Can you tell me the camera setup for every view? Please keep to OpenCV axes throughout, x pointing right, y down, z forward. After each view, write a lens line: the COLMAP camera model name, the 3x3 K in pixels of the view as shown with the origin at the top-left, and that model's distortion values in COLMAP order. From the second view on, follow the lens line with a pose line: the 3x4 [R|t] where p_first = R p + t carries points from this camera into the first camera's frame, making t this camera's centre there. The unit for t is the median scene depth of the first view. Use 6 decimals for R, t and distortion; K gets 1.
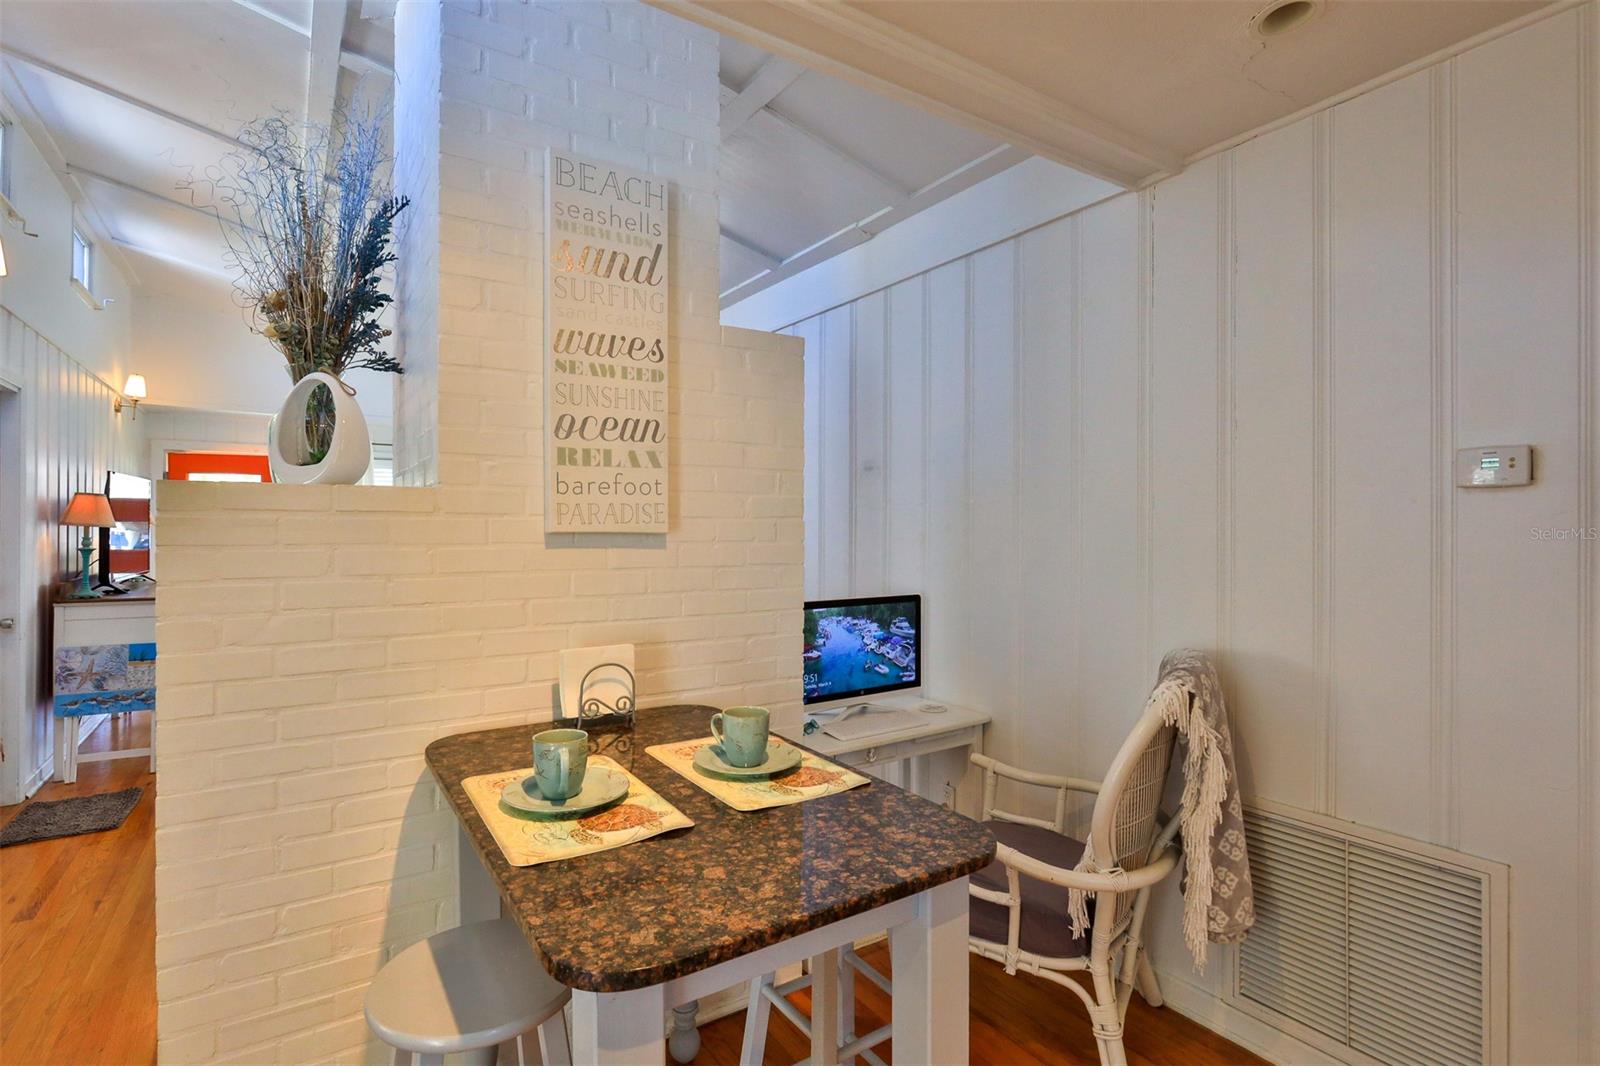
lens RADIAL K [[768.3, 0, 796.6], [0, 768.3, 527.7], [0, 0, 1]] dist [-0.007977, 0.001834]
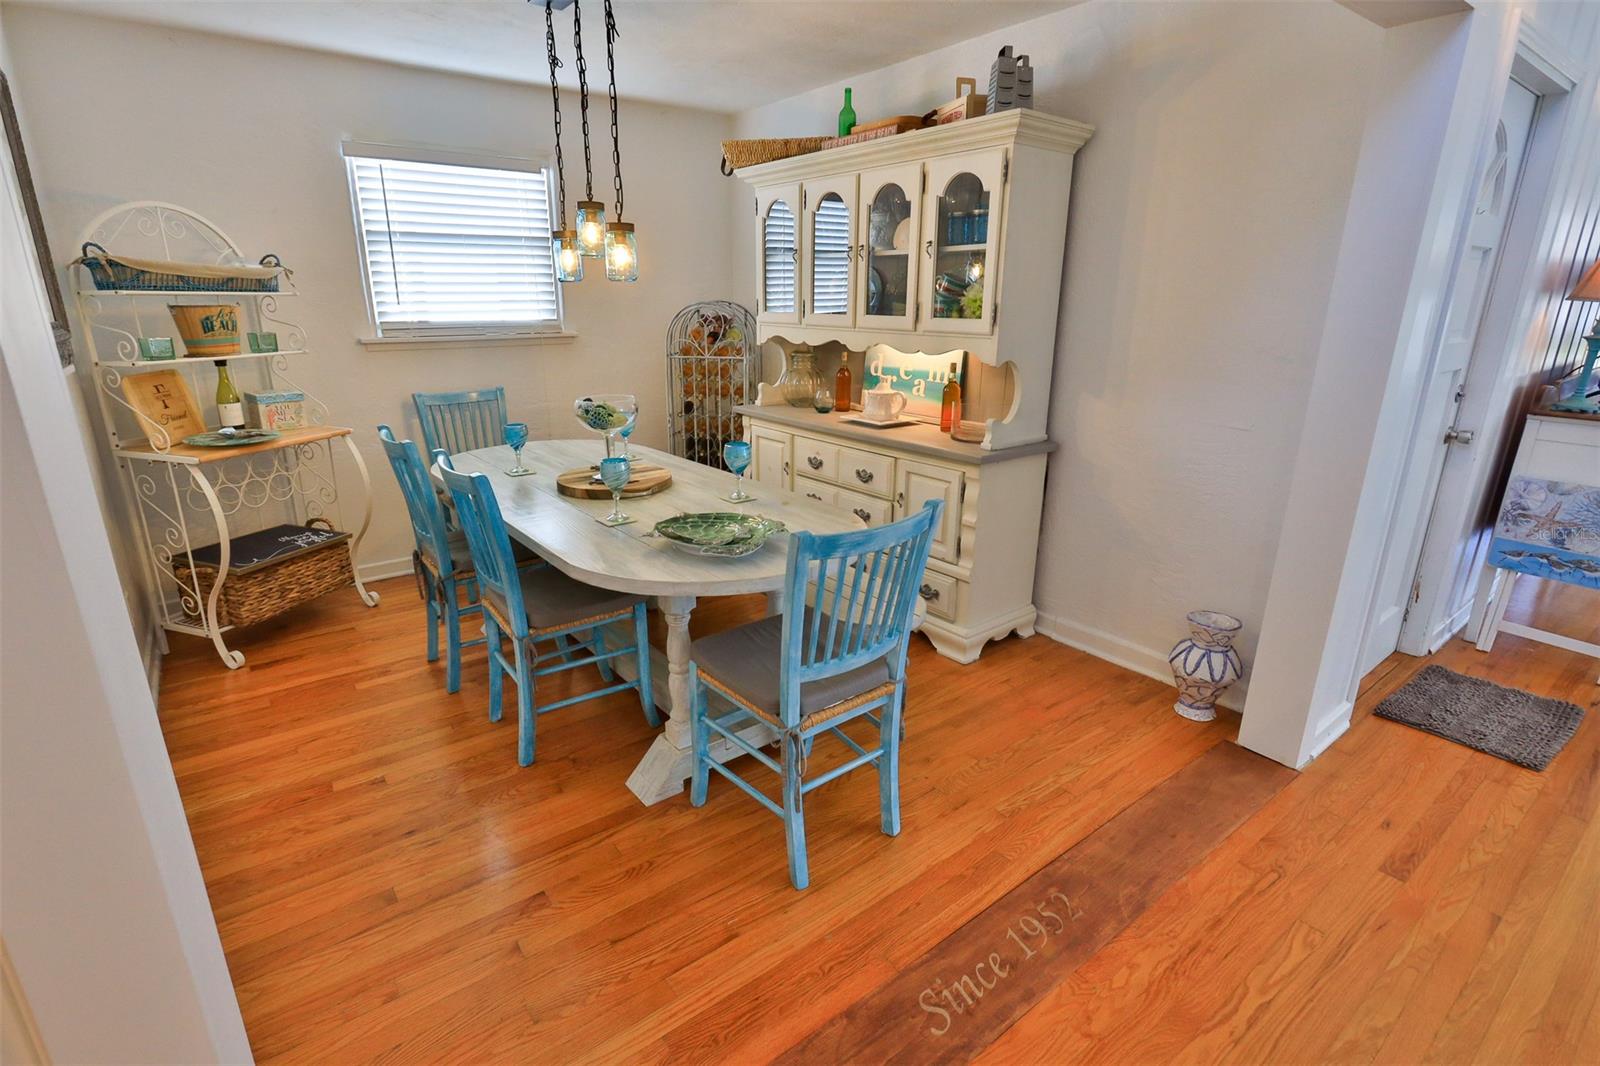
lens RADIAL K [[768.3, 0, 768.2], [0, 768.3, 525.1], [0, 0, 1]] dist [-0.007977, 0.001834]
pose [[0.053330, 0.287268, -0.956364, -0.226629], [-0.001016, 0.957742, 0.287626, -0.005758], [0.998576, -0.014368, 0.051369, 0.190252]]
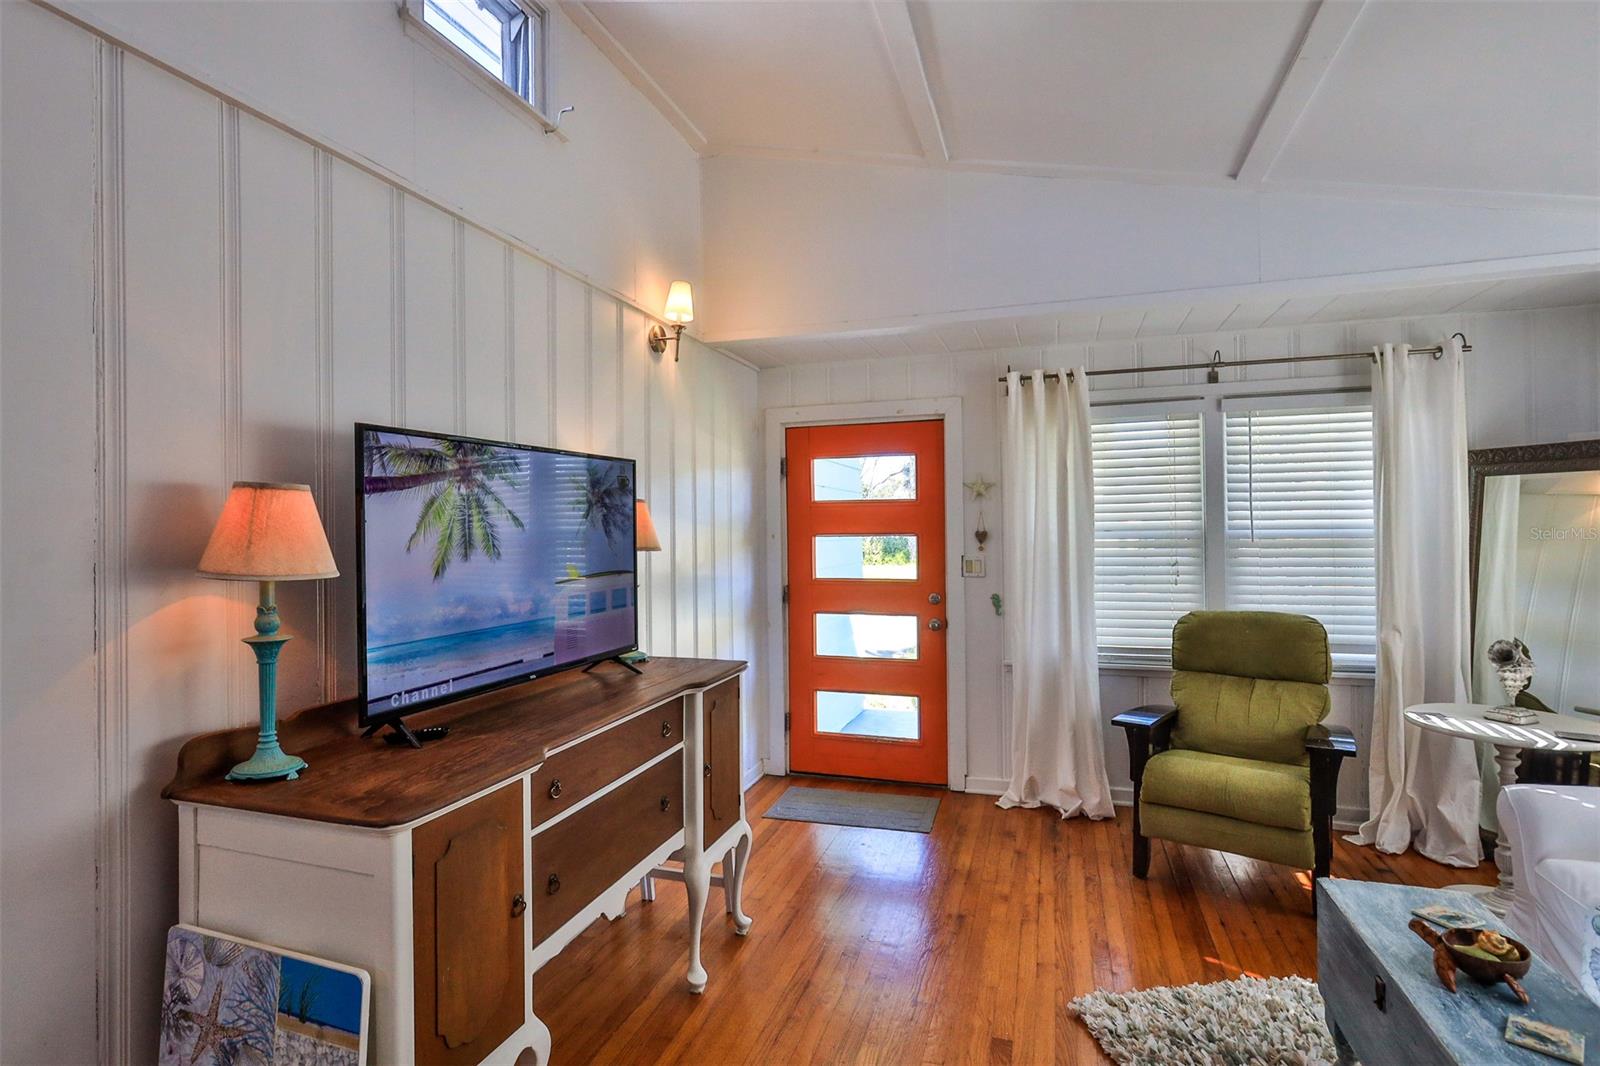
lens RADIAL K [[801.5, 0, 793.2], [0, 801.5, 524.7], [0, 0, 1]] dist [-0.006327, 0.000271]
pose [[0.619897, -0.015608, -0.784528, -0.388860], [0.014673, 0.999858, -0.008298, -0.015962], [0.784546, -0.006367, 0.620038, 0.777750]]
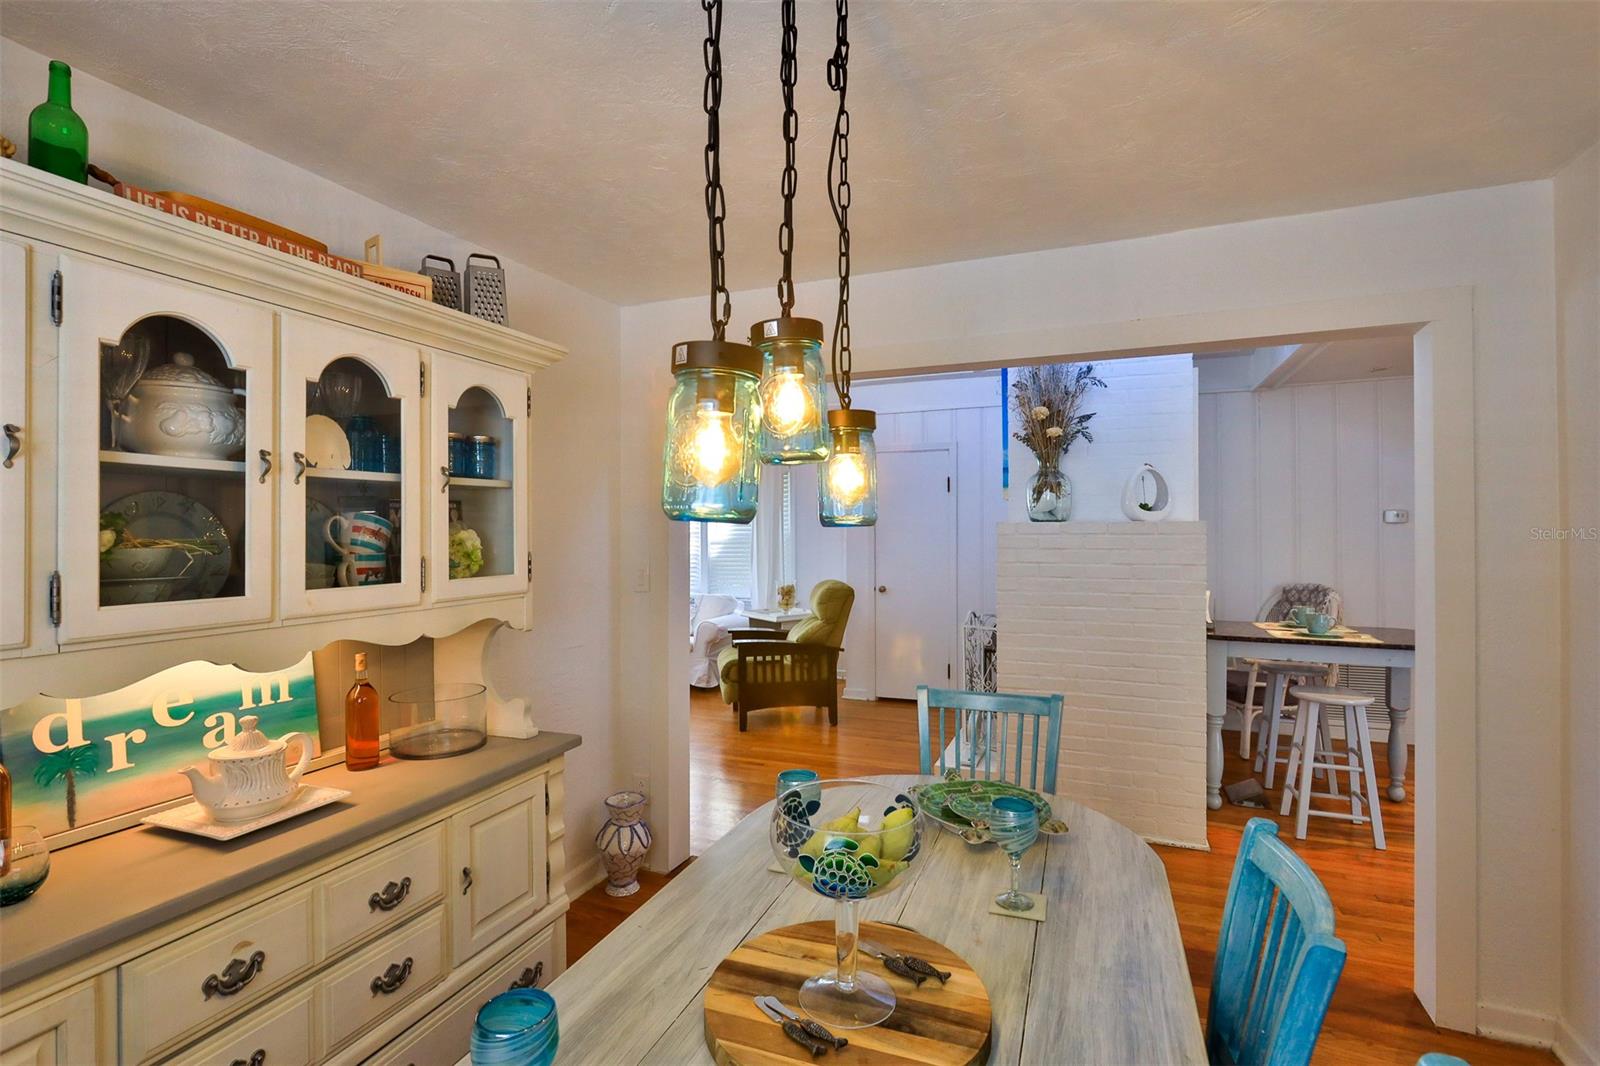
lens RADIAL K [[768.3, 0, 793.3], [0, 768.3, 529.1], [0, 0, 1]] dist [-0.007977, 0.001834]
pose [[0.820136, -0.002391, 0.572163, -0.910487], [0.001552, 0.999997, 0.001955, -0.014798], [-0.572166, -0.000715, 0.820137, -0.062457]]
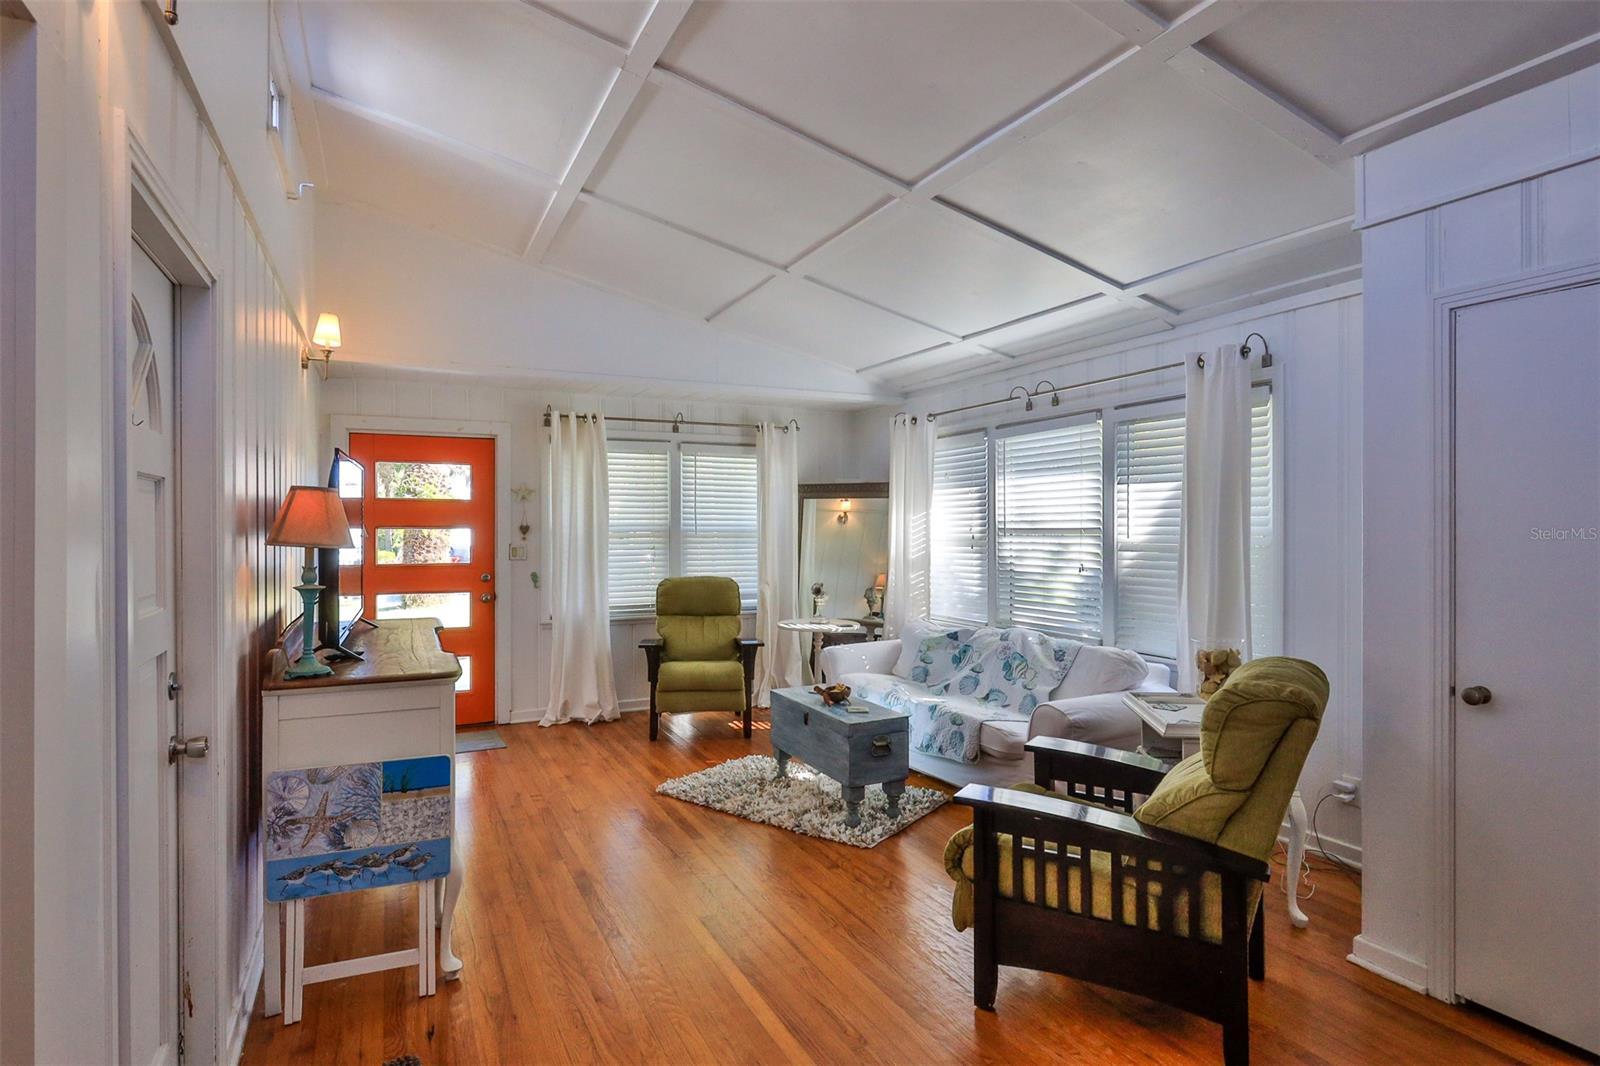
lens RADIAL K [[828.8, 0, 797.1], [0, 828.8, 528.7], [0, 0, 1]] dist [-0.006350, 0.001750]
pose [[0.992616, -0.001748, -0.121286, -0.408095], [0.002440, 0.999982, 0.005557, -0.014557], [0.121275, -0.005812, 0.992602, 0.360645]]
